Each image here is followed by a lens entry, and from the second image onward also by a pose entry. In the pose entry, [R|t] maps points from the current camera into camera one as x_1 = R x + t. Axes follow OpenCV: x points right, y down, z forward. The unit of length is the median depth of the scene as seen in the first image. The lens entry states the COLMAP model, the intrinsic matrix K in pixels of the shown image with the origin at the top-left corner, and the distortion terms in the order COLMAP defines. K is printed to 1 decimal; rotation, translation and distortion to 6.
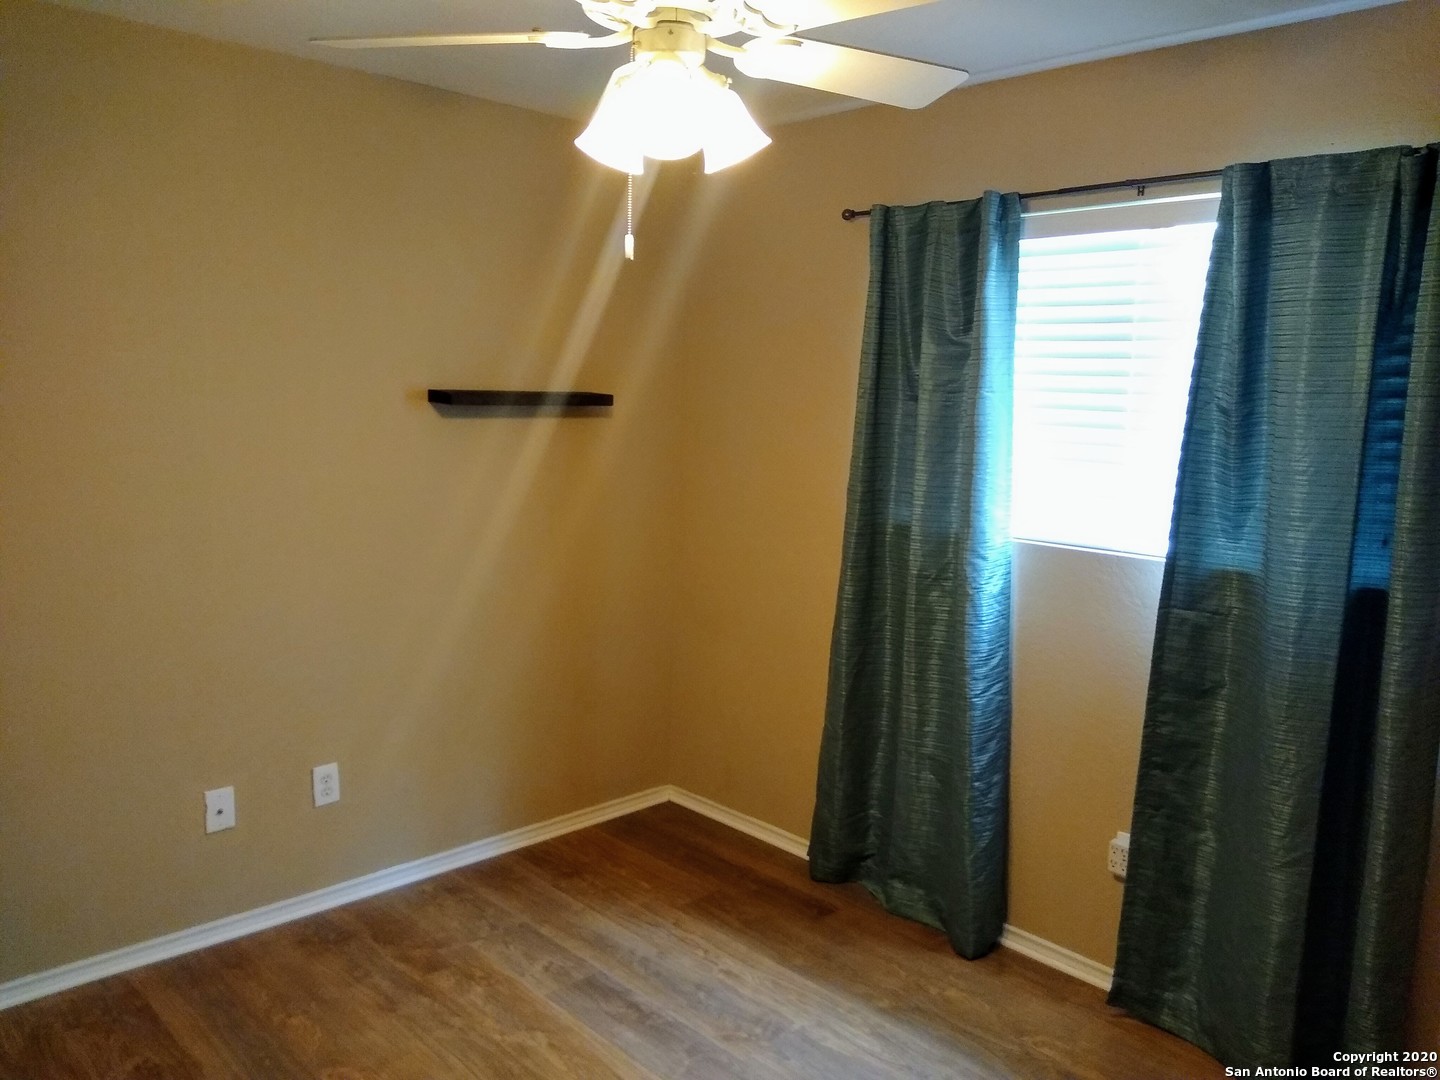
lens RADIAL K [[1137.9, 0, 753.2], [0, 1137.9, 542.9], [0, 0, 1]] dist [0.094303, -0.155766]
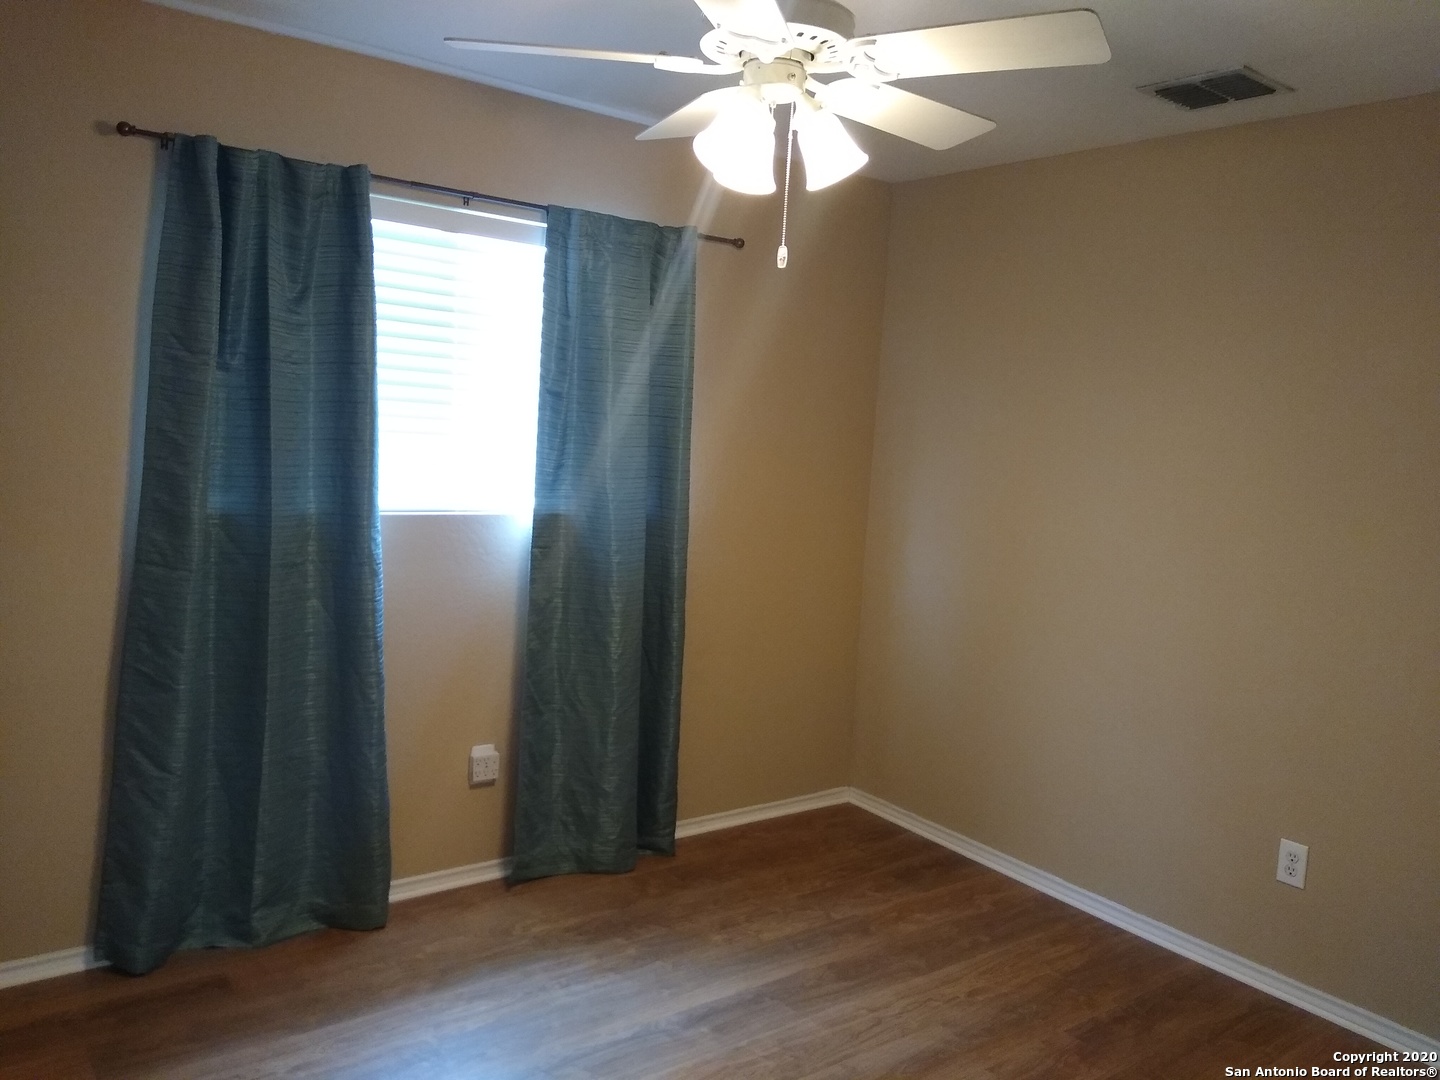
lens RADIAL K [[1137.9, 0, 753.2], [0, 1137.9, 542.9], [0, 0, 1]] dist [0.094303, -0.155766]
pose [[0.092064, -0.125825, 0.987771, -0.790218], [0.083861, 0.989440, 0.118221, -0.071722], [-0.992215, 0.071951, 0.101644, 0.584377]]
